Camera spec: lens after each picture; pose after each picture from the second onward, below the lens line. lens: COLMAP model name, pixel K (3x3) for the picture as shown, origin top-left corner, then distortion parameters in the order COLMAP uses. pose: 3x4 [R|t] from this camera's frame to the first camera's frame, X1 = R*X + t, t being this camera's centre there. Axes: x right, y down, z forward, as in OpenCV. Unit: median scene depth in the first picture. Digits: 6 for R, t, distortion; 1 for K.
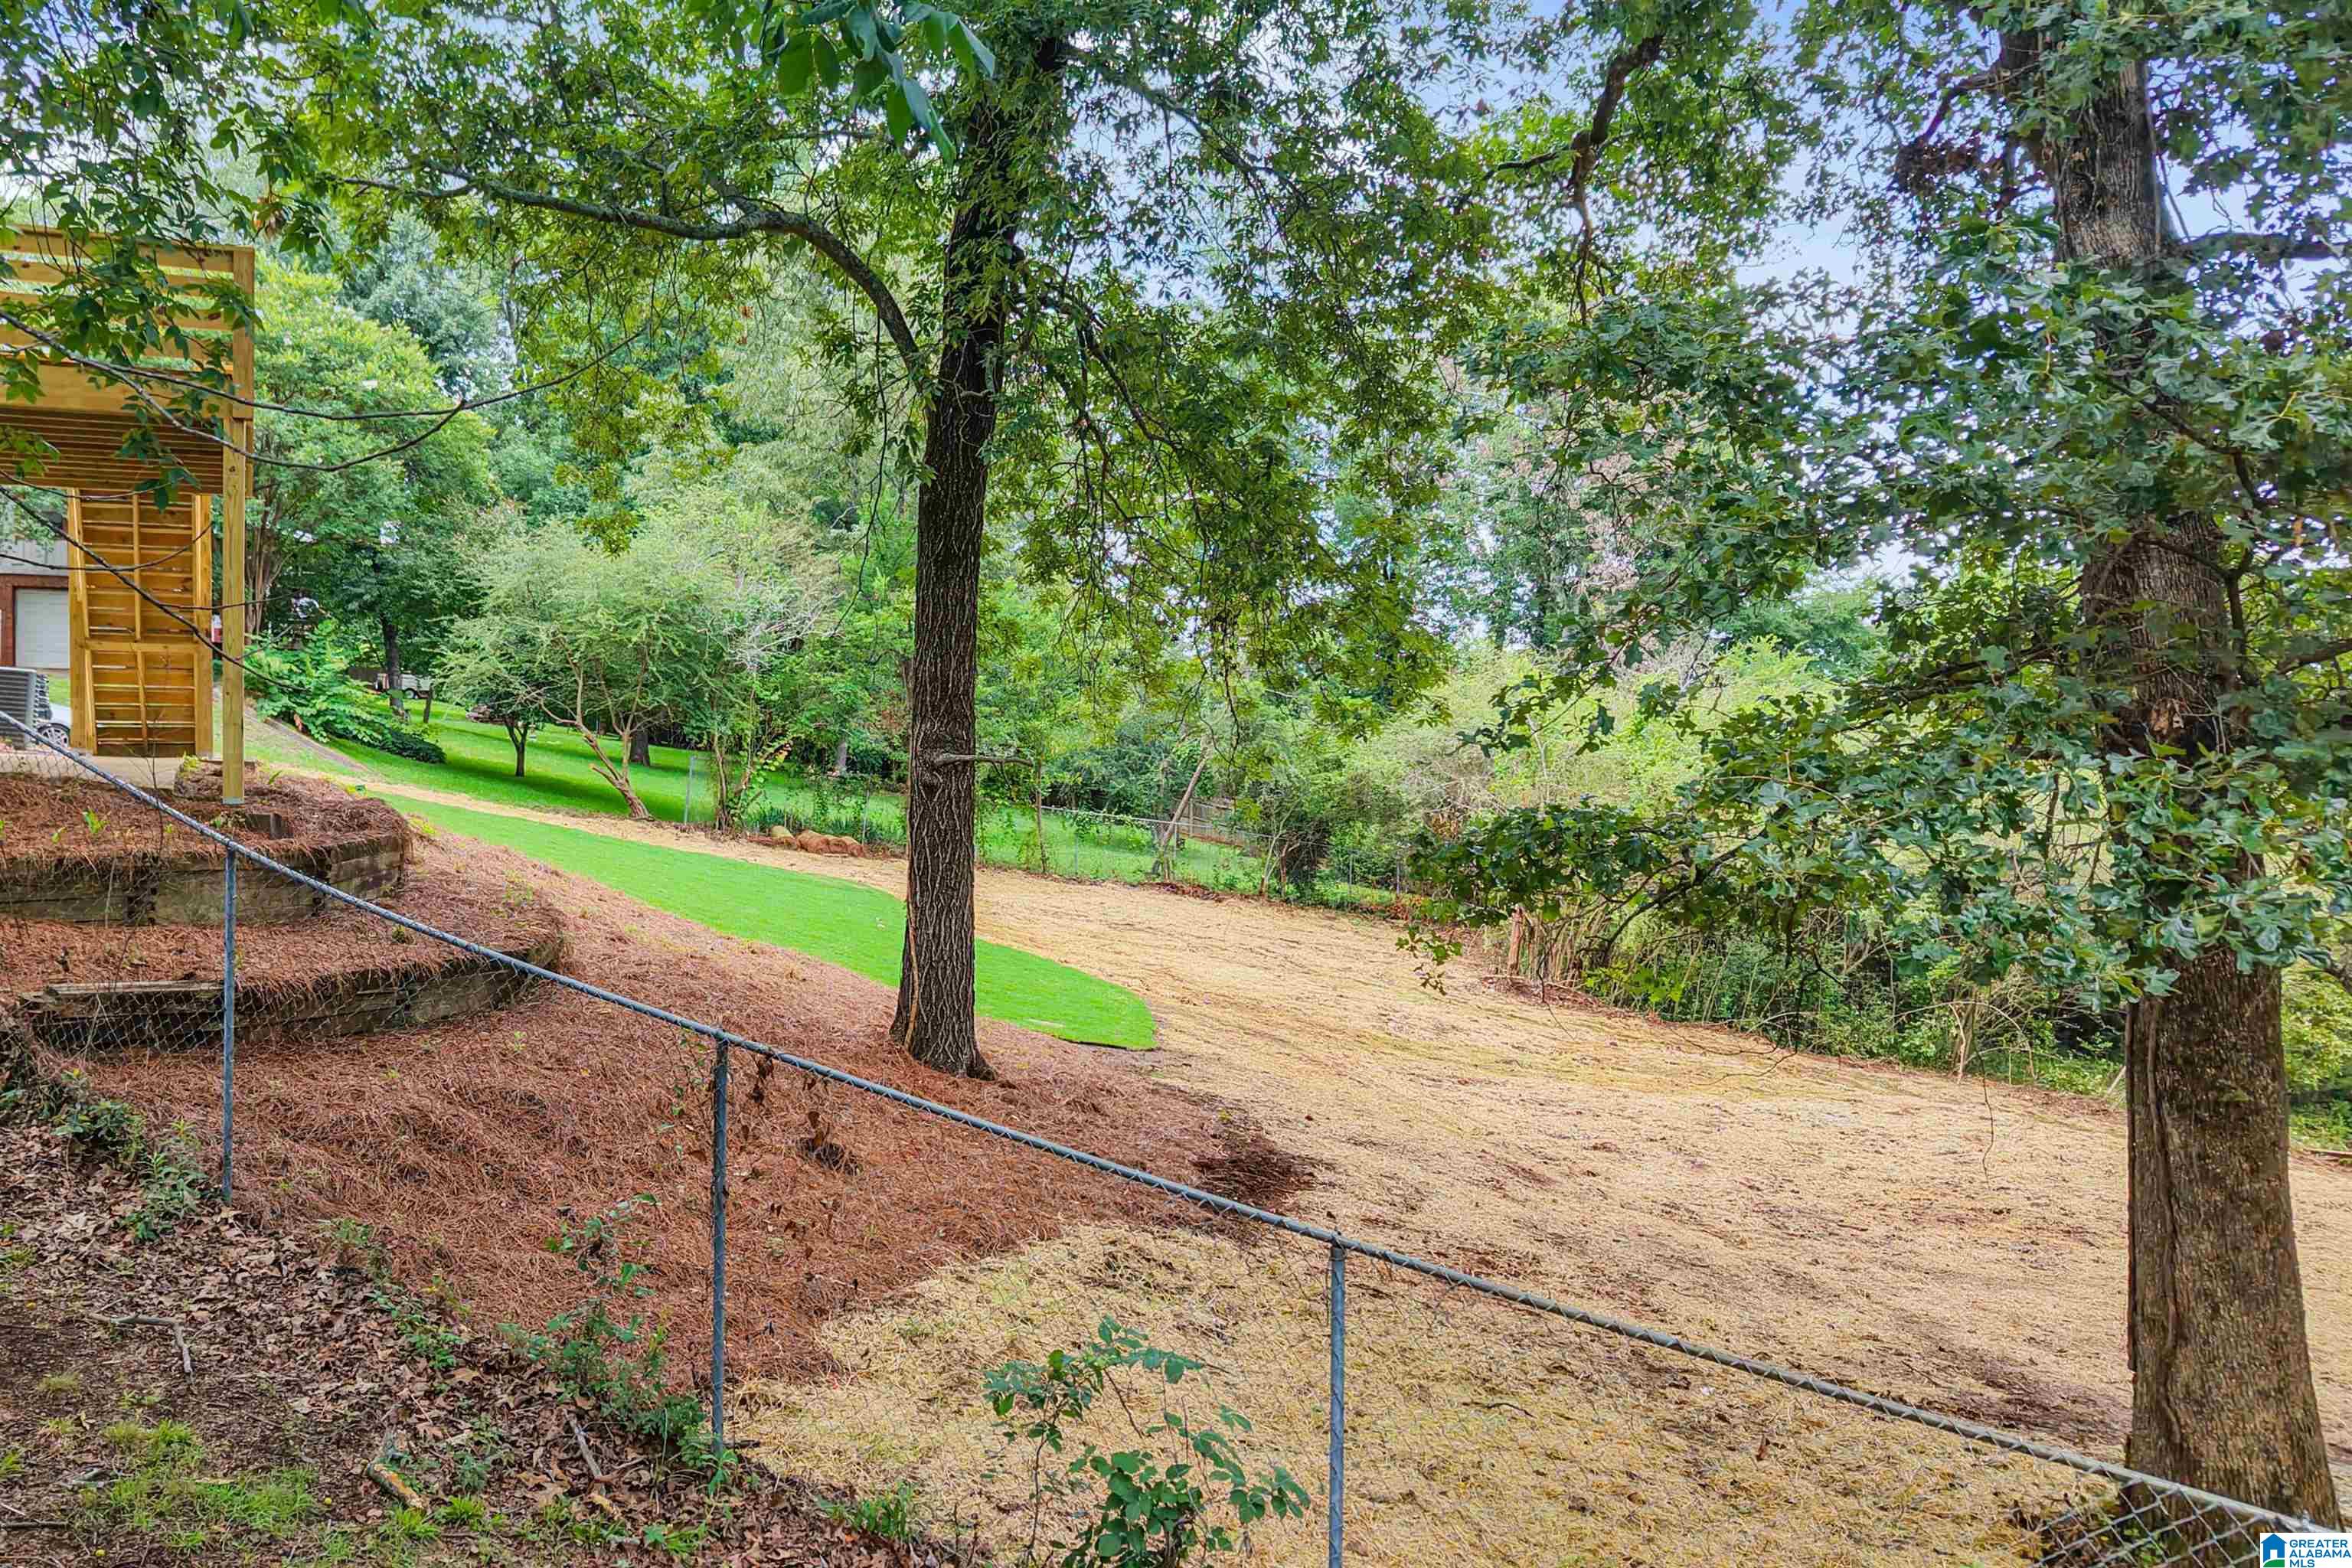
lens RADIAL K [[1539.7, 0, 1163.5], [0, 1539.7, 761.6], [0, 0, 1]] dist [0.023164, -0.027531]
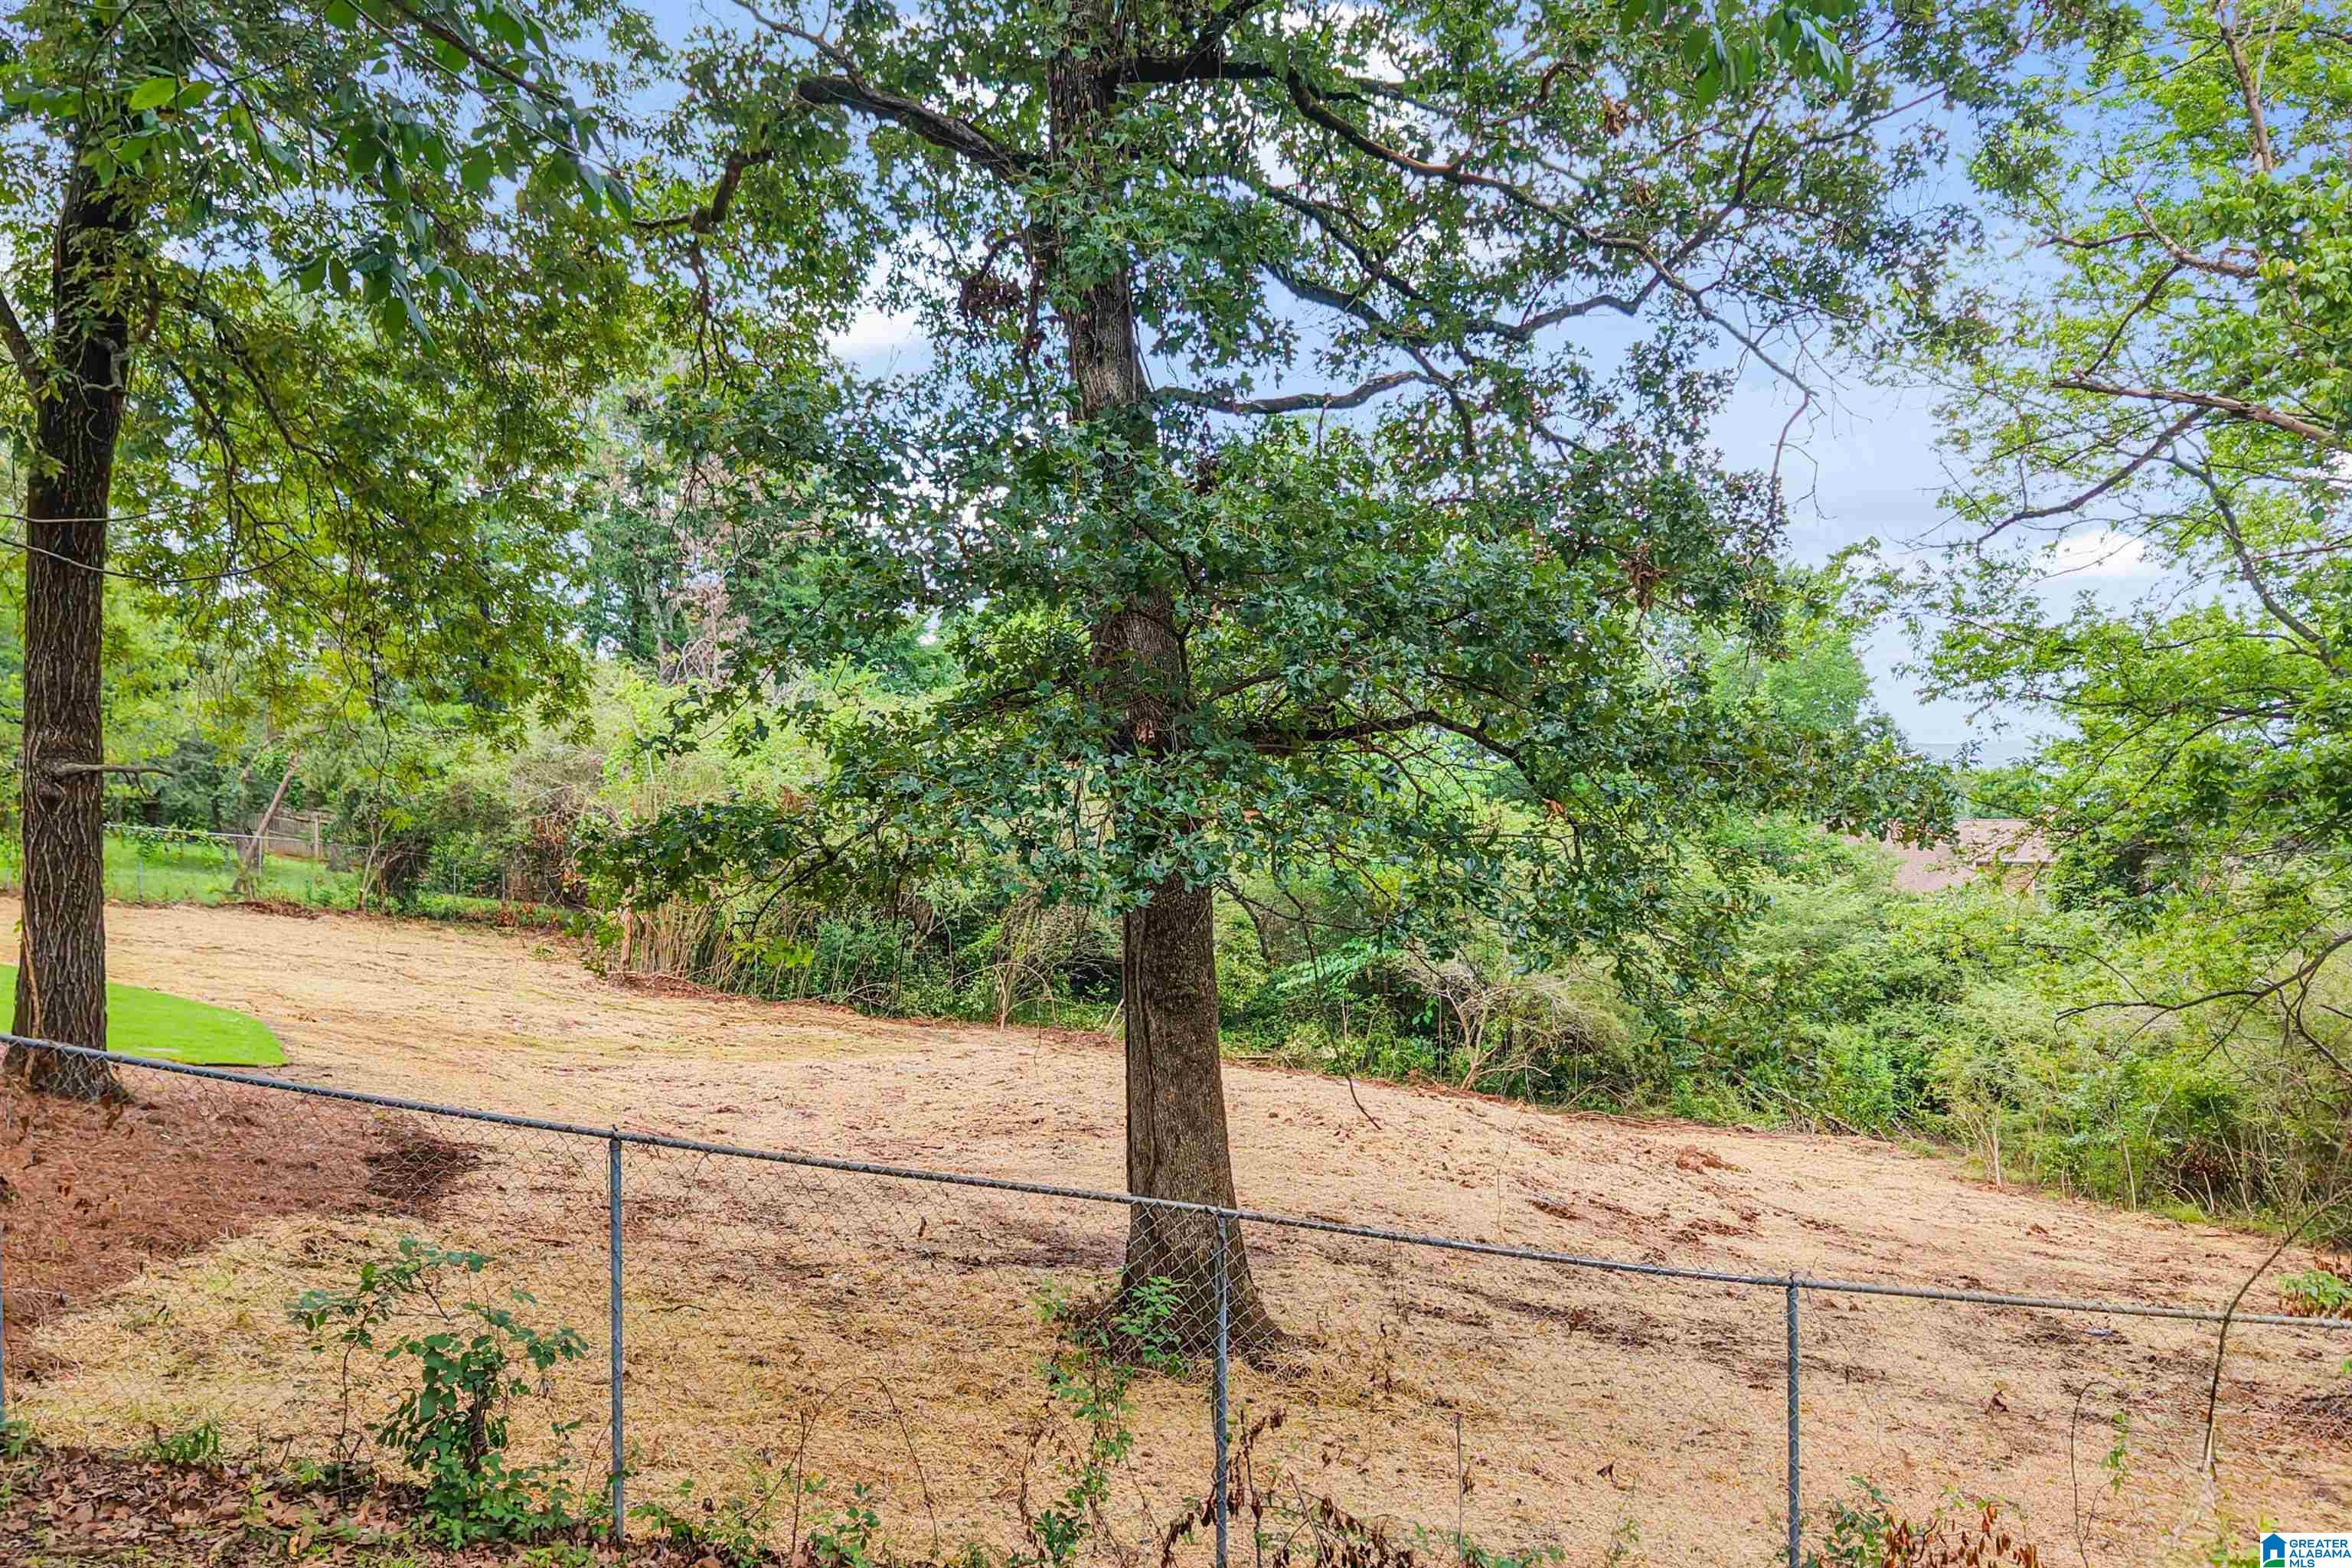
lens RADIAL K [[1539.7, 0, 1163.5], [0, 1539.7, 761.6], [0, 0, 1]] dist [0.023164, -0.027531]
pose [[0.831425, -0.009358, 0.555558, -0.109050], [0.011917, 0.999928, -0.000993, 0.002391], [-0.555509, 0.007446, 0.831477, -0.164365]]
